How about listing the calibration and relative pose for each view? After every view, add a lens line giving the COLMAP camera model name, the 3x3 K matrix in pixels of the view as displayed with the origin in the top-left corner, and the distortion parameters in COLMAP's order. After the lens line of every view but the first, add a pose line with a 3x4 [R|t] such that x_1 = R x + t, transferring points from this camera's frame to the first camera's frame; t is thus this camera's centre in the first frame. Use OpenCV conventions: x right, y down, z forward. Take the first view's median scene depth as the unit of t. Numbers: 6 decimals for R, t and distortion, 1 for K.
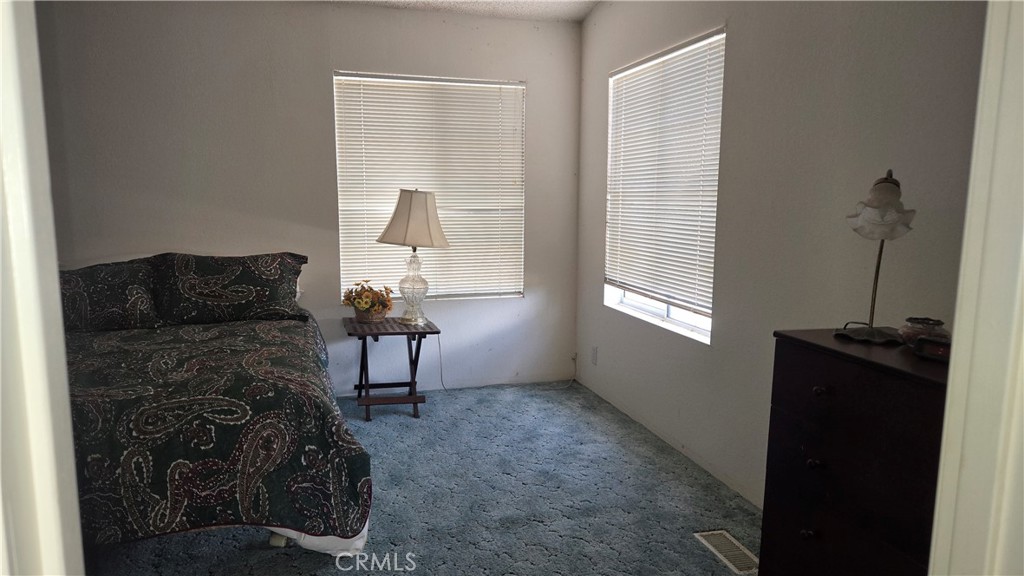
lens RADIAL K [[689.5, 0, 513.7], [0, 689.5, 298.4], [0, 0, 1]] dist [0.057595, -0.051159]
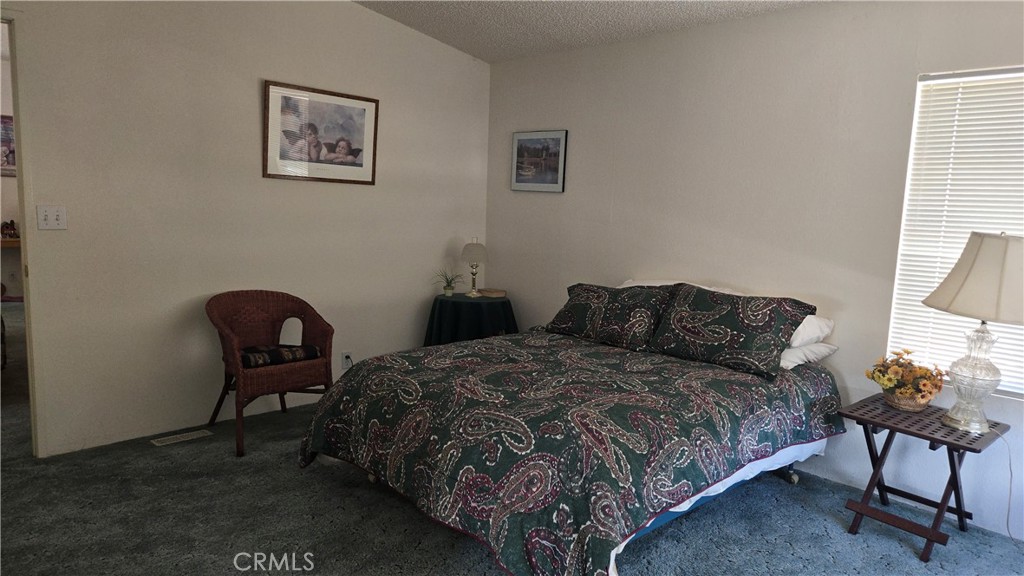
lens RADIAL K [[689.5, 0, 513.6], [0, 689.5, 295.4], [0, 0, 1]] dist [0.057595, -0.051159]
pose [[0.442737, 0.133613, -0.886641, 0.302943], [-0.170304, 0.983366, 0.063149, -0.071065], [0.880330, 0.123040, 0.458127, 0.330103]]
